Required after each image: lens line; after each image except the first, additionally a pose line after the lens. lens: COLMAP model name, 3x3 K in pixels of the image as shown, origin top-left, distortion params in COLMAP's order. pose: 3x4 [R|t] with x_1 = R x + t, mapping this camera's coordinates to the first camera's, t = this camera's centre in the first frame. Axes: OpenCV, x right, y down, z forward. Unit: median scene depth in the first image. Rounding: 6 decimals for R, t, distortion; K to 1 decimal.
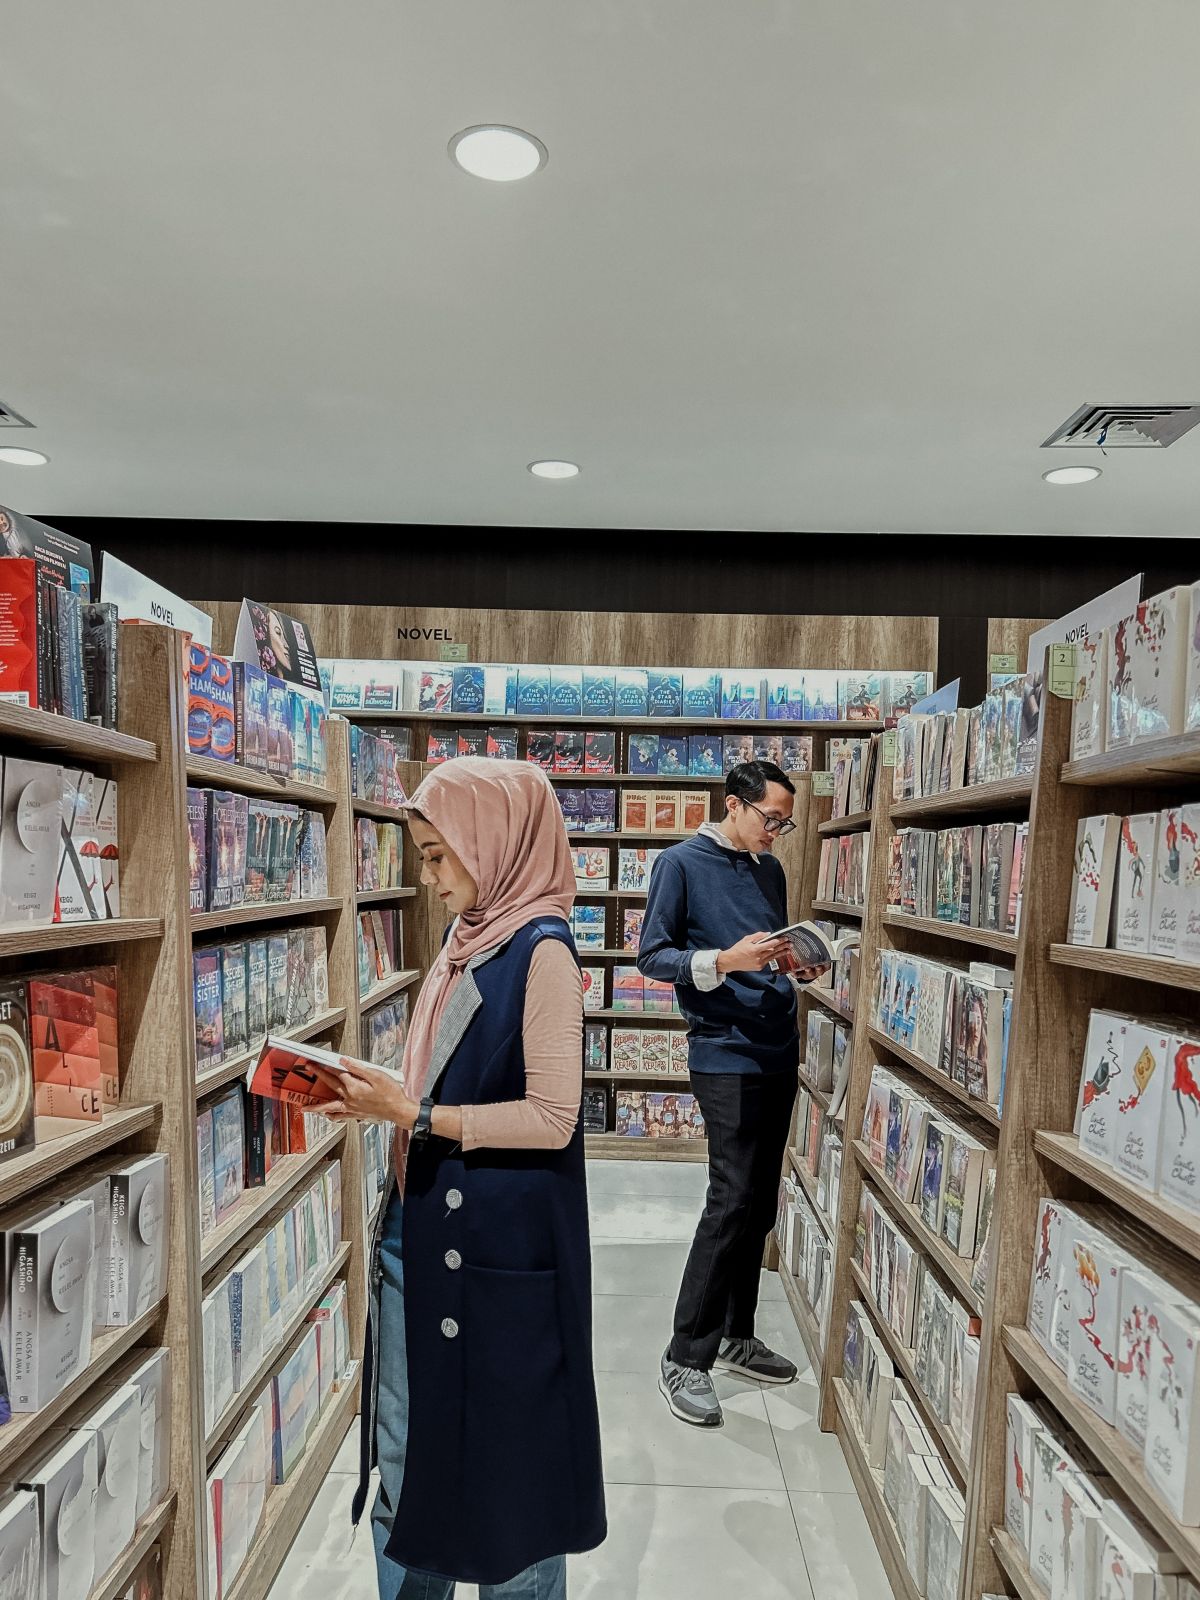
lens RADIAL K [[1215.1, 0, 600.8], [0, 1215.1, 806.9], [0, 0, 1]] dist [0.003628, 0.000003]
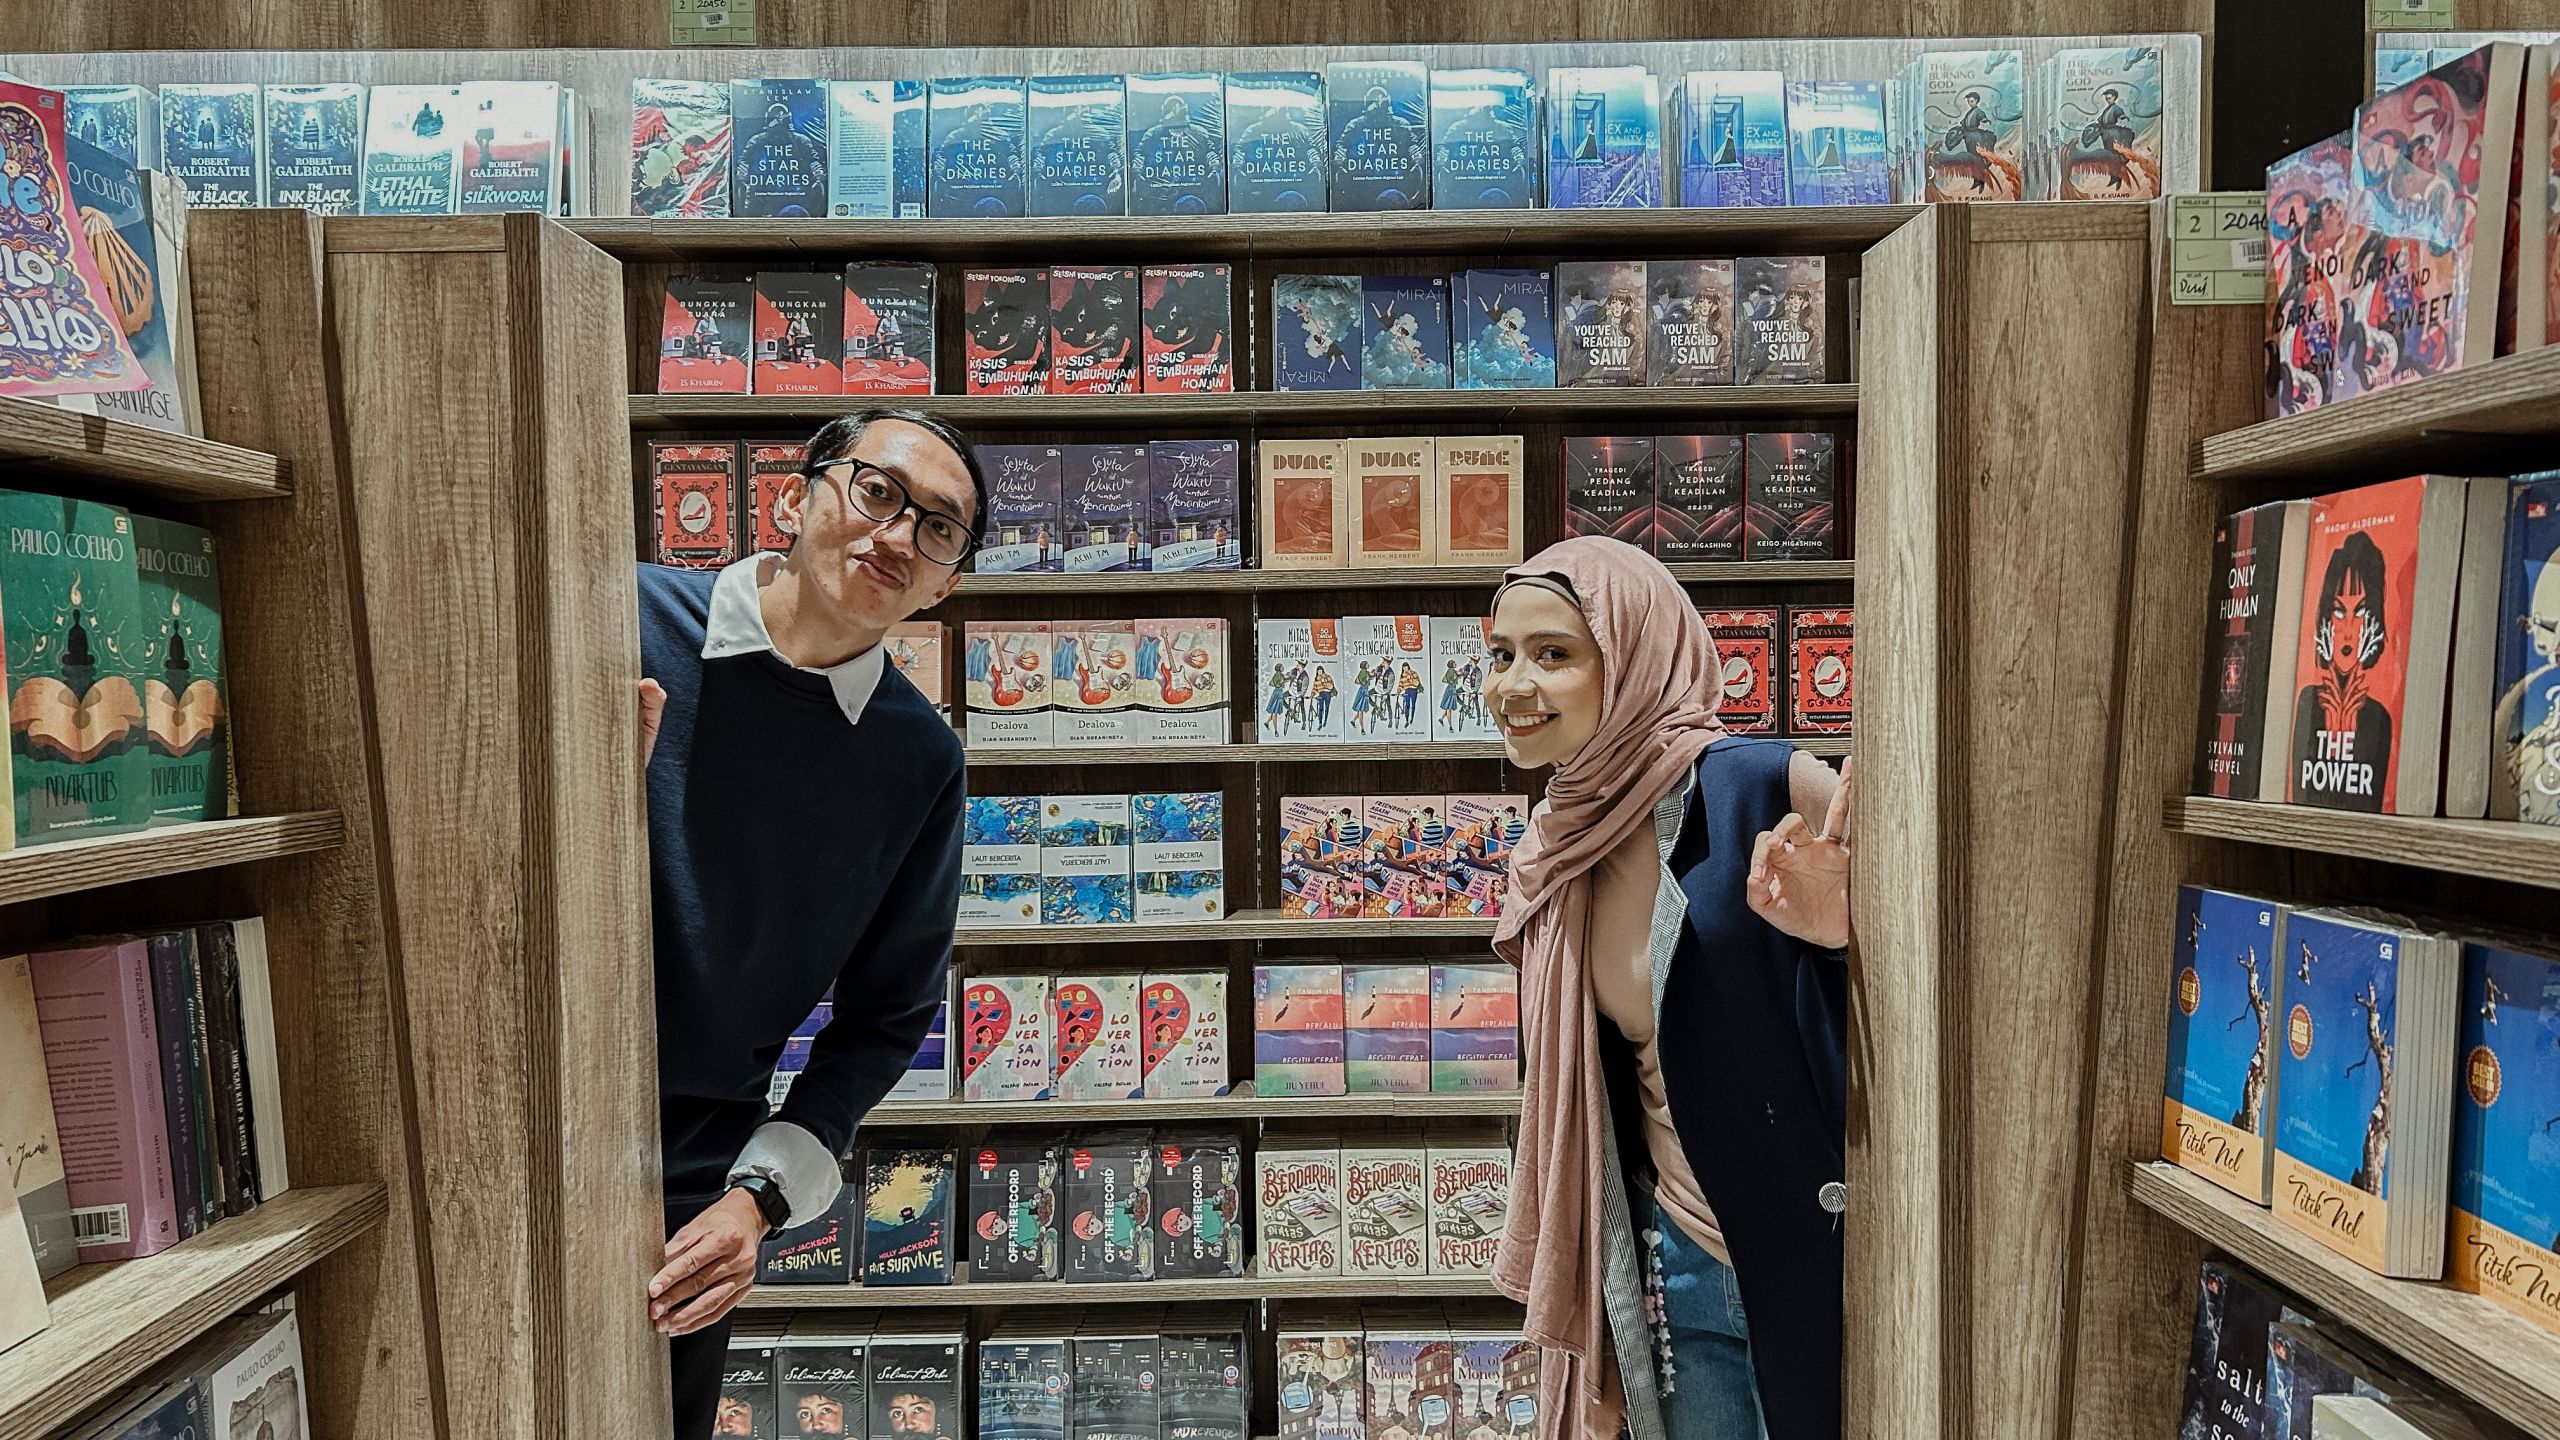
lens RADIAL K [[1958.8, 0, 1280.1], [0, 1958.8, 734.6], [0, 0, 1]] dist [0.064077, -0.000109]
pose [[0.999000, -0.039819, 0.020340, 0.009191], [0.037909, 0.995491, 0.086957, 0.019547], [-0.023711, -0.086099, 0.996004, 0.456877]]
